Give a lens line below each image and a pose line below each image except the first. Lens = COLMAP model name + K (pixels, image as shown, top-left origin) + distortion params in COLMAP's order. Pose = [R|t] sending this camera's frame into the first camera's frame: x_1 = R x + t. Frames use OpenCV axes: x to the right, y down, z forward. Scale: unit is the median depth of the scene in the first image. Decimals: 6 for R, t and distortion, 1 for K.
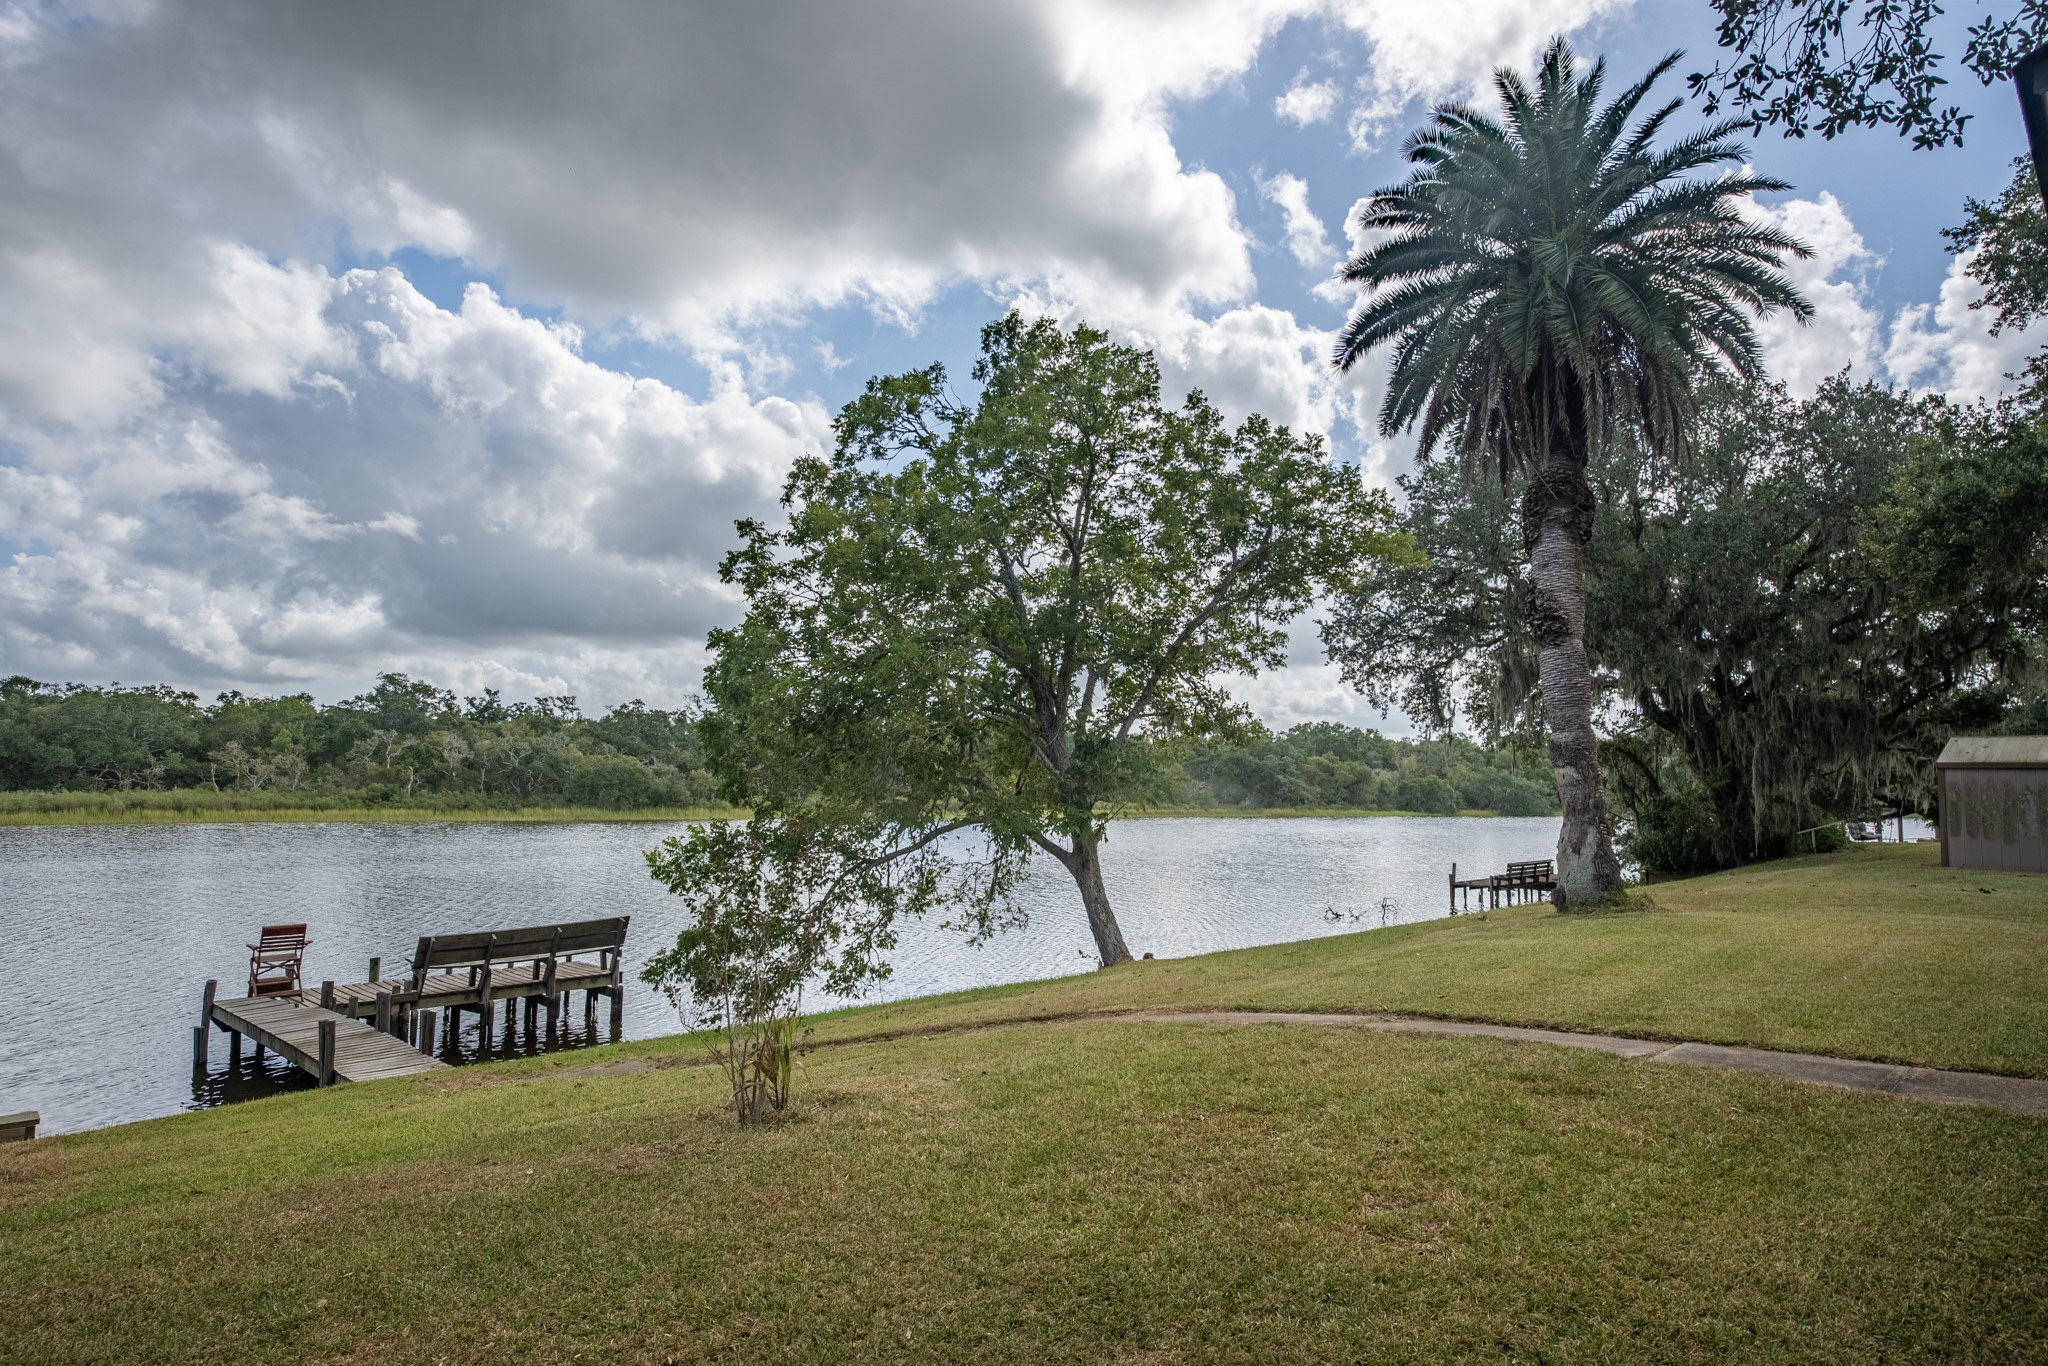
lens RADIAL K [[1175.1, 0, 1024.0], [0, 1175.1, 683.0], [0, 0, 1]] dist [-0.039275, 0.030263]
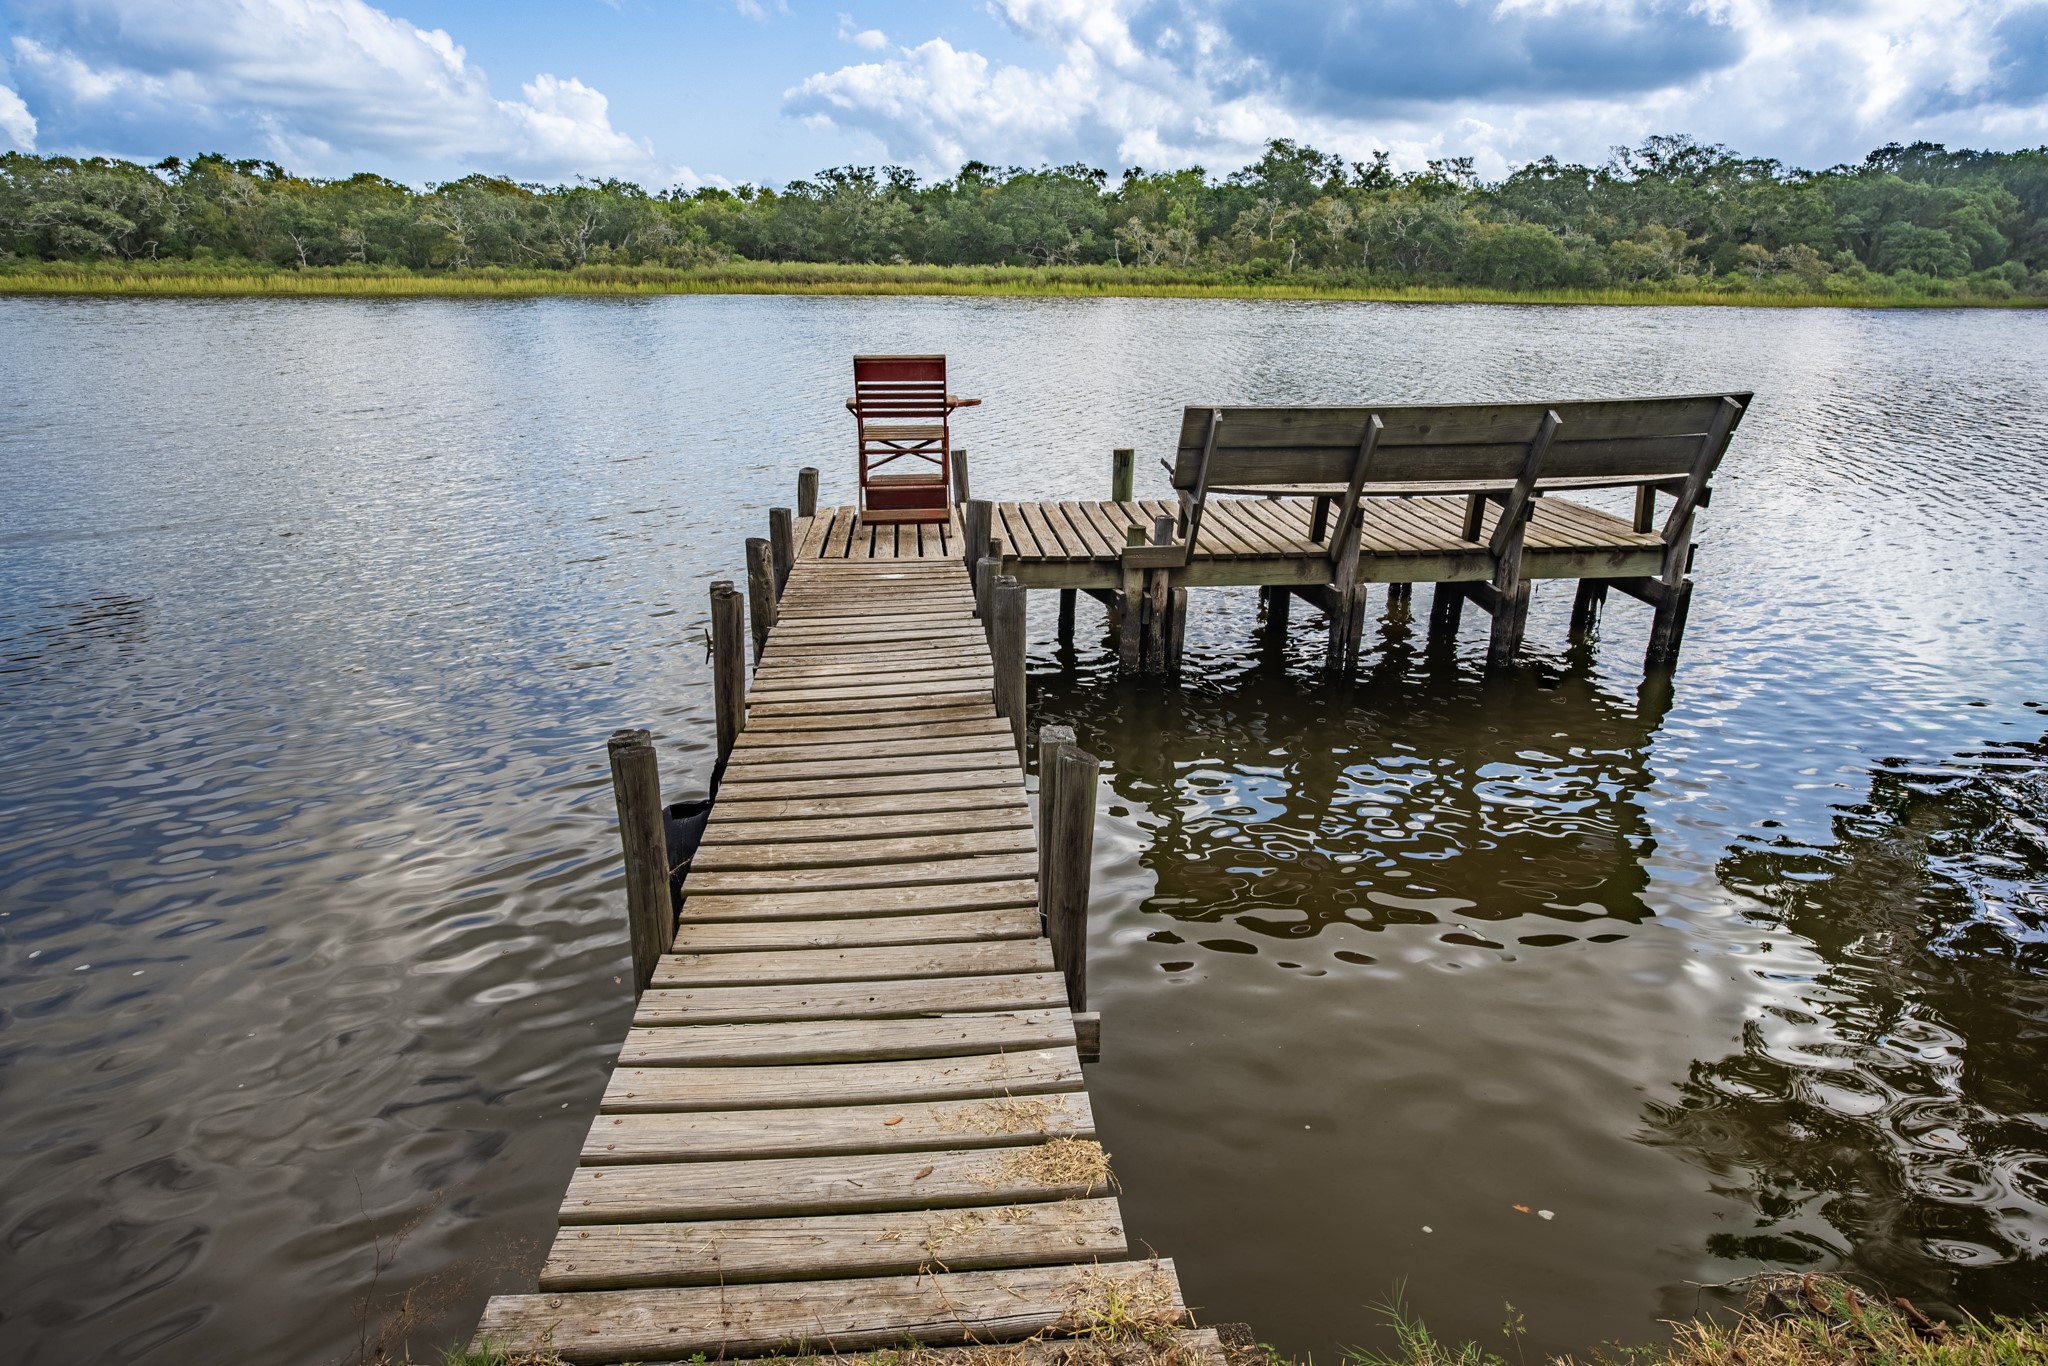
lens RADIAL K [[1175.1, 0, 1024.0], [0, 1175.1, 683.0], [0, 0, 1]] dist [-0.039275, 0.030263]
pose [[0.763196, 0.211405, -0.610606, -0.047490], [0.056538, 0.919494, 0.389016, 0.022983], [0.643689, -0.331418, 0.689802, 0.103392]]
